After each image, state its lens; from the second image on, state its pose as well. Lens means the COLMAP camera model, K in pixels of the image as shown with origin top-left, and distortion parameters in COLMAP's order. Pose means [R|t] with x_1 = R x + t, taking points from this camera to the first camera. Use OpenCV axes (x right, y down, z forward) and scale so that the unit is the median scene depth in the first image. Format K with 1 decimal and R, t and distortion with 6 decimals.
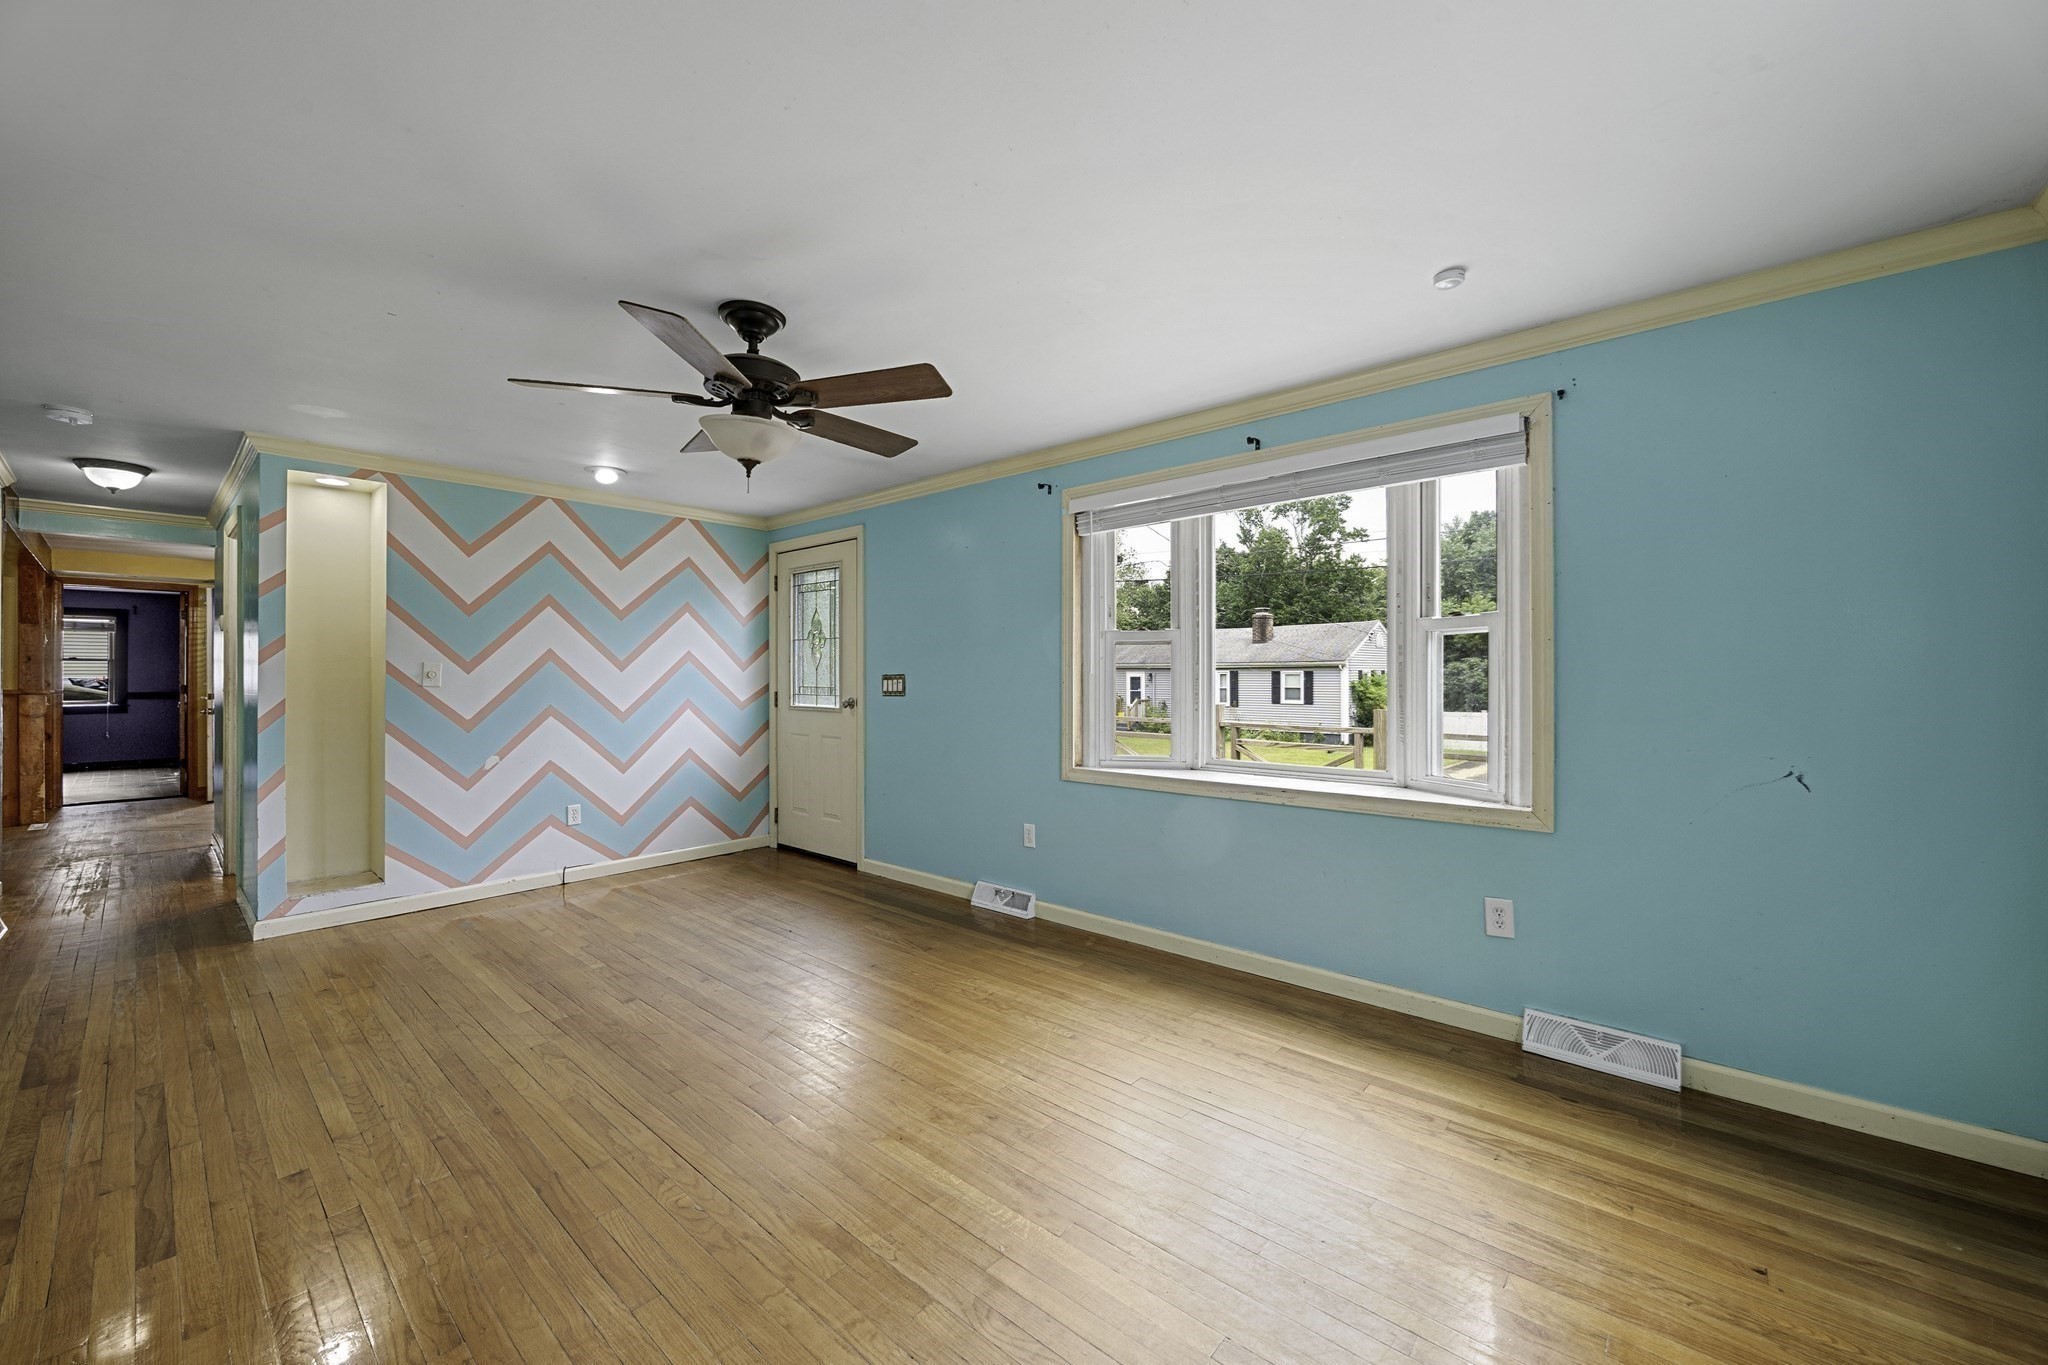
lens RADIAL K [[796.8, 0, 1030.3], [0, 796.8, 677.1], [0, 0, 1]] dist [-0.002346, -0.000009]
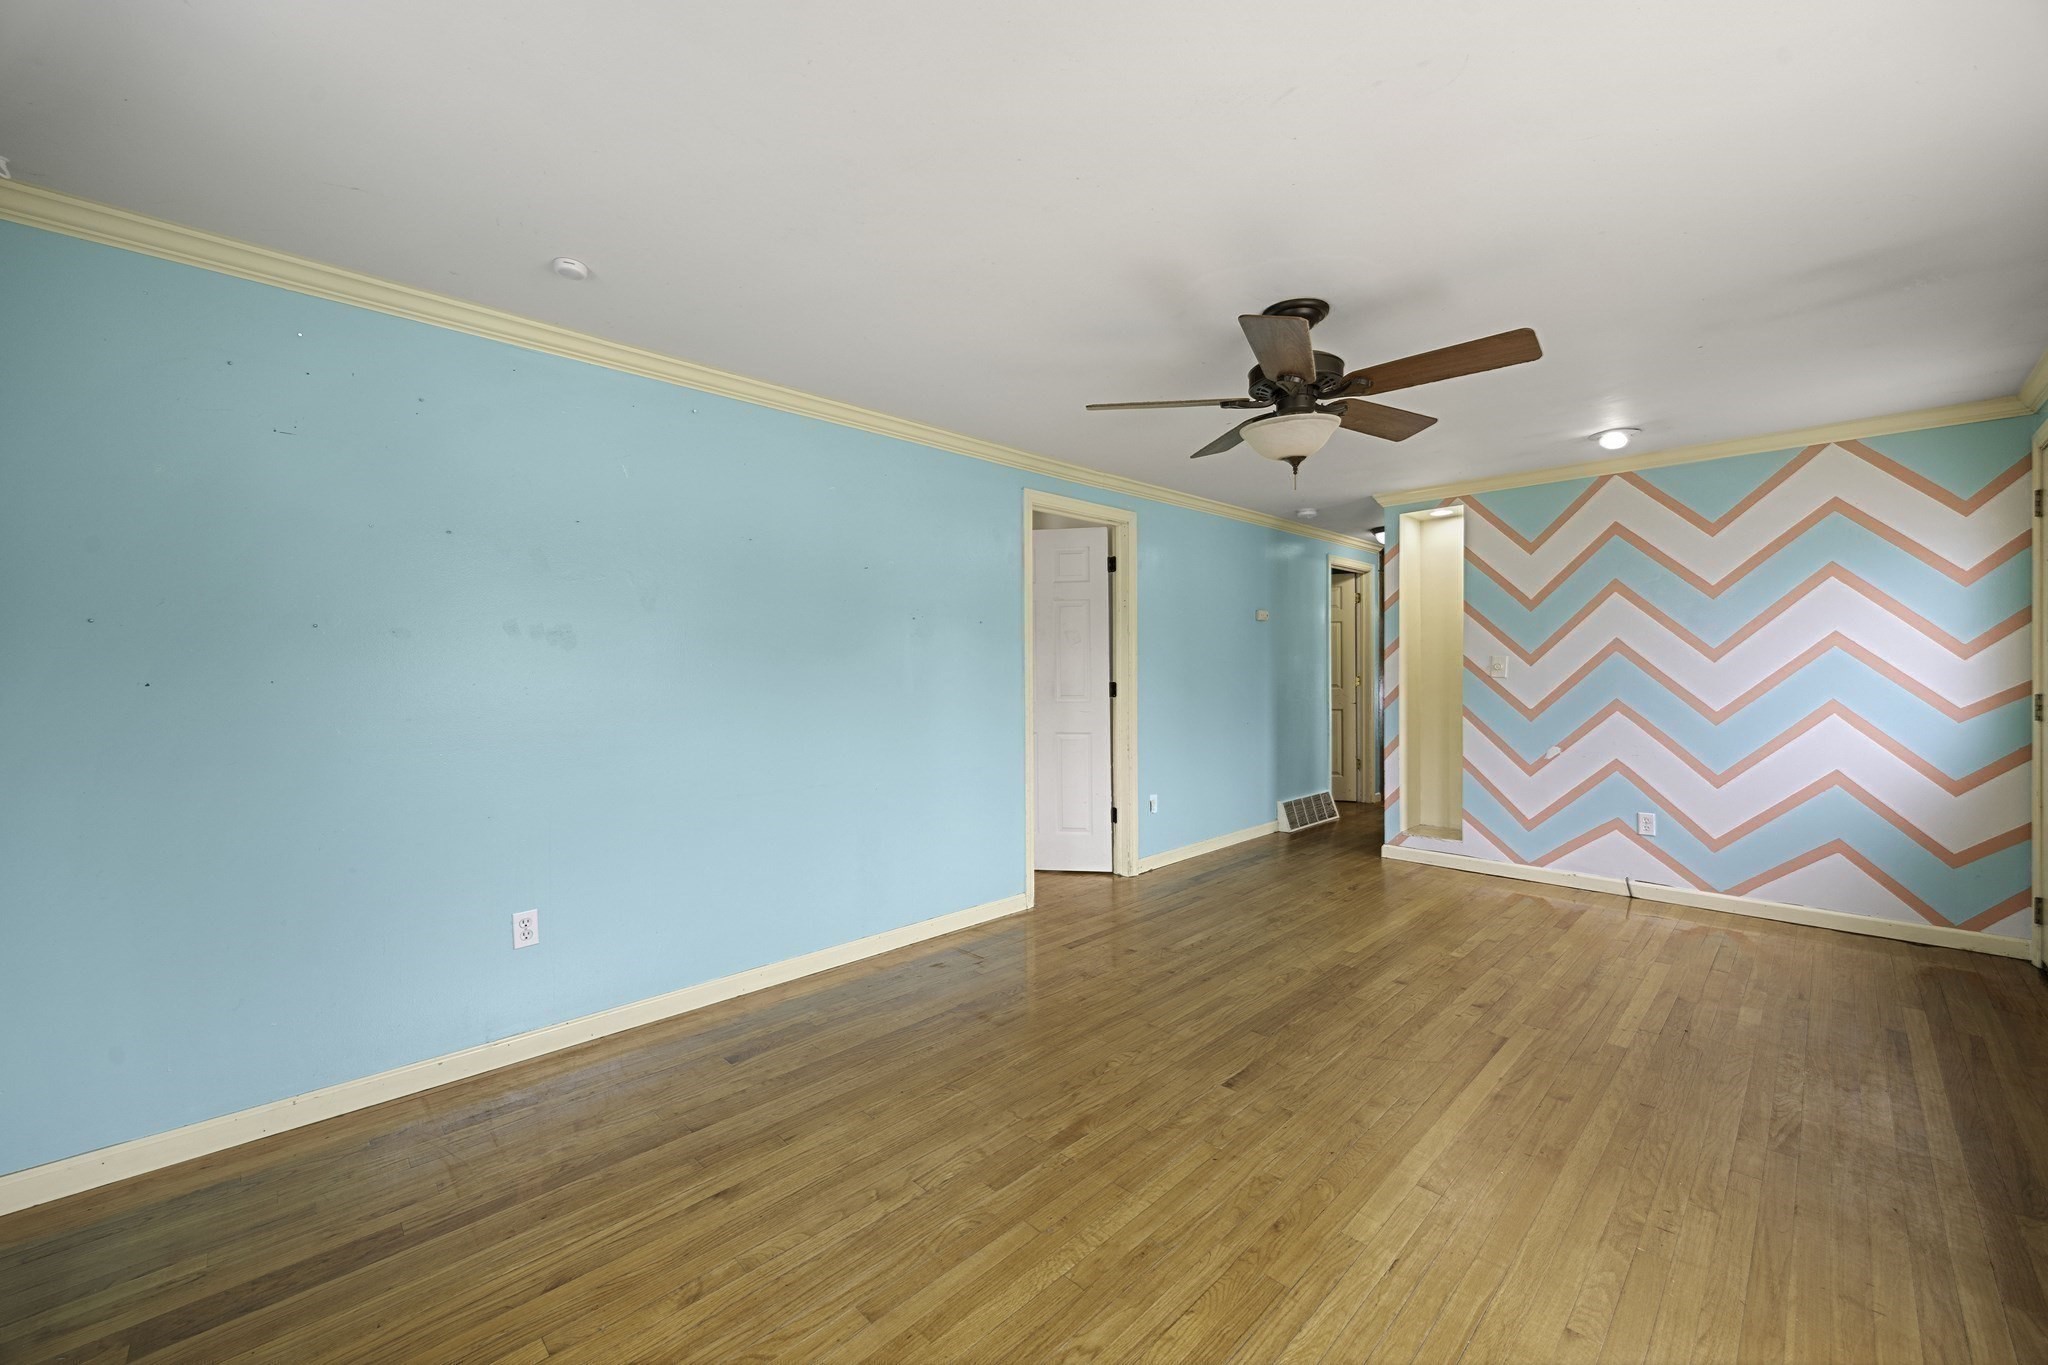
lens RADIAL K [[796.8, 0, 1039.8], [0, 796.8, 679.4], [0, 0, 1]] dist [-0.002346, -0.000009]
pose [[-0.087731, 0.014808, -0.996034, 0.411482], [0.002888, 0.999889, 0.014611, -0.003303], [0.996140, -0.001595, -0.087764, 0.454823]]
